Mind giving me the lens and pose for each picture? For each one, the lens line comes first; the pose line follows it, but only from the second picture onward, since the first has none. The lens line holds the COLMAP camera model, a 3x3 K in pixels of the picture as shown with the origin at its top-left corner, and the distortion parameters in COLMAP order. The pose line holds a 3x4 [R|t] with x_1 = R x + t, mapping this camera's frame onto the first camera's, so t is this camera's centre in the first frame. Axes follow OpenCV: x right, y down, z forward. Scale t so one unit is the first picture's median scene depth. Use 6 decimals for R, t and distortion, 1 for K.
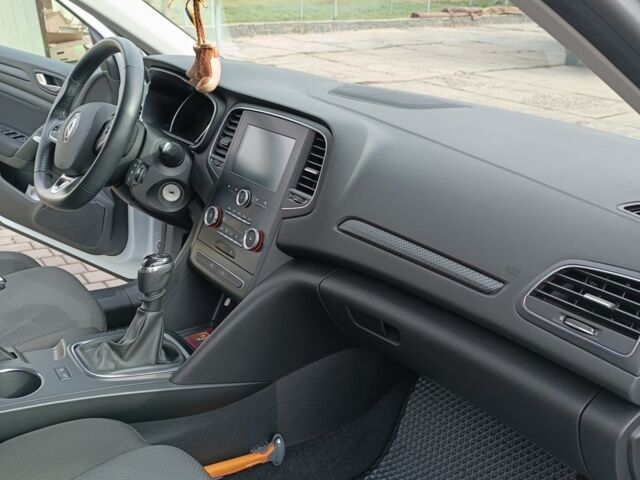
lens RADIAL K [[614.7, 0, 320.0], [0, 614.7, 240.0], [0, 0, 1]] dist [0.035967, -0.004933]
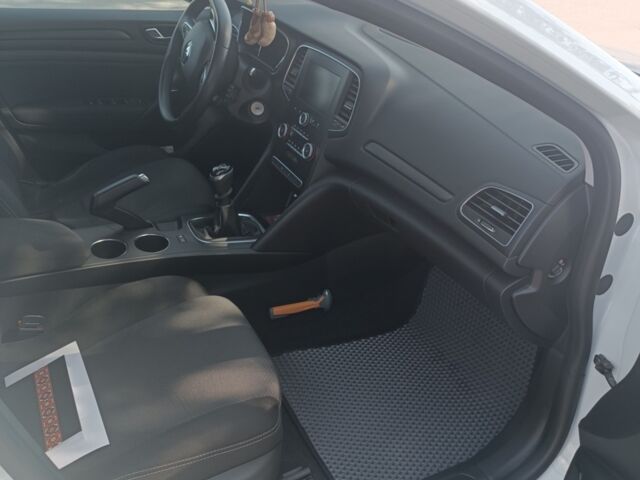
lens RADIAL K [[614.7, 0, 320.0], [0, 614.7, 240.0], [0, 0, 1]] dist [0.035967, -0.004933]
pose [[0.981468, 0.053724, -0.183940, 0.188699], [-0.016847, 0.980369, 0.196449, -0.080779], [0.190884, -0.189709, 0.963106, -0.376889]]
